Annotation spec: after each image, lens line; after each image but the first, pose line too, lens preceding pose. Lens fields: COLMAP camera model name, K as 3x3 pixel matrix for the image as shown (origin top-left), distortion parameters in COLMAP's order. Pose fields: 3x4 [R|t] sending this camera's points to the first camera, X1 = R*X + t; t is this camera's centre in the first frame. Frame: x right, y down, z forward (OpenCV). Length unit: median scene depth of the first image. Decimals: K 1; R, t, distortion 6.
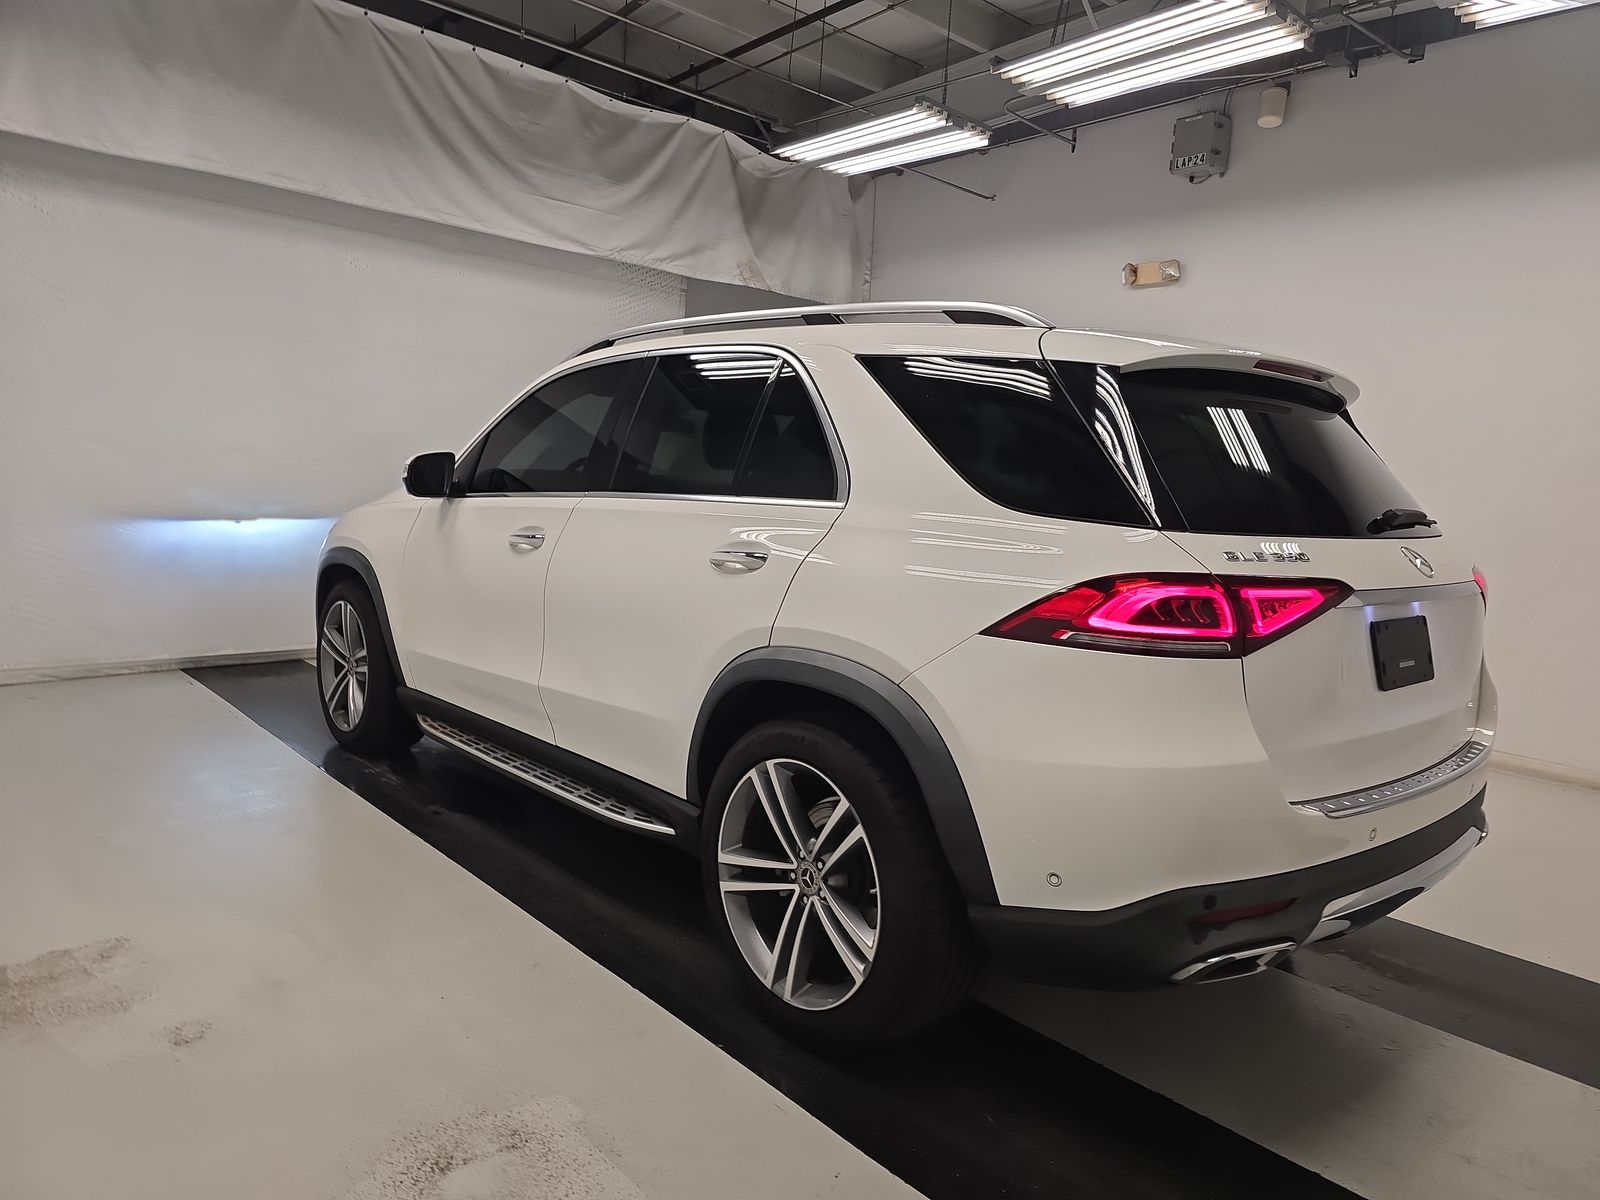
lens RADIAL K [[1043.4, 0, 716.8], [0, 1043.4, 604.2], [0, 0, 1]] dist [0.115718, -0.113584]
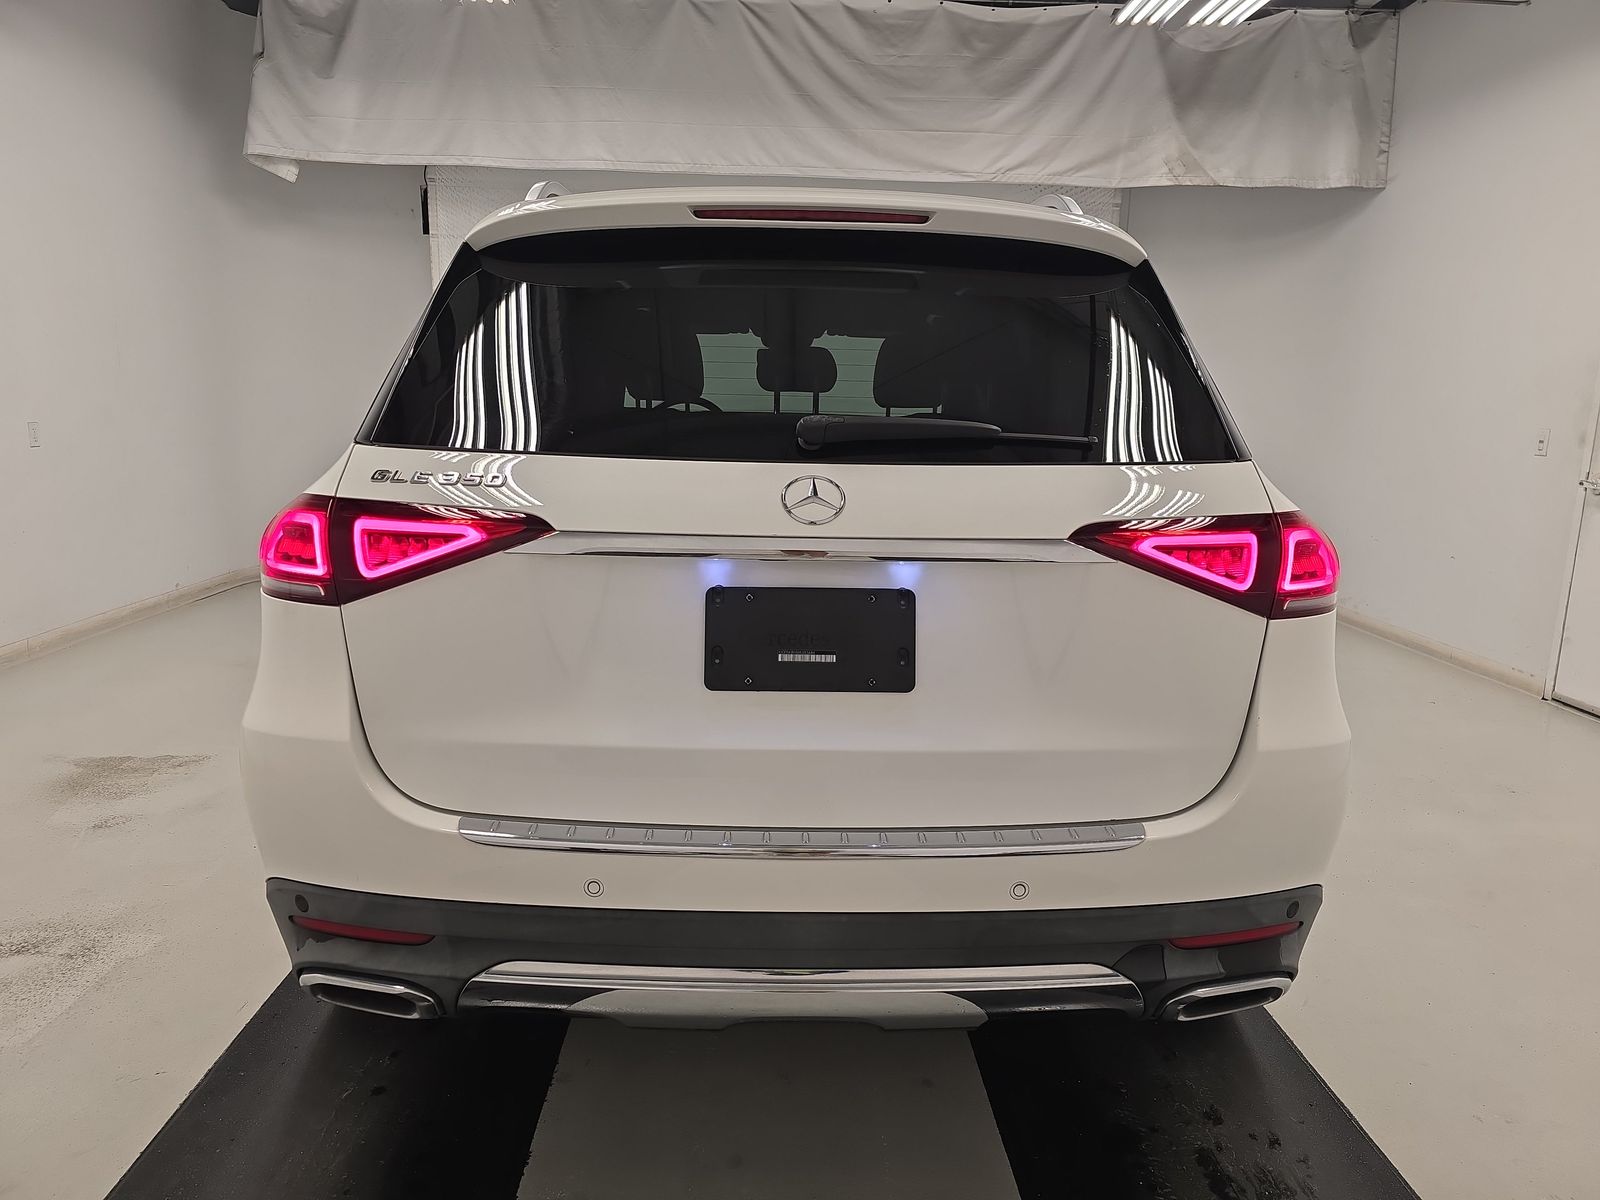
lens RADIAL K [[1027.4, 0, 800.0], [0, 1027.4, 600.0], [0, 0, 1]] dist [0.009517, 0.000515]
pose [[0.785070, 0.081329, -0.614045, 0.412919], [-0.056174, 0.996606, 0.060179, -0.006110], [0.616855, -0.012751, 0.786974, 0.209532]]
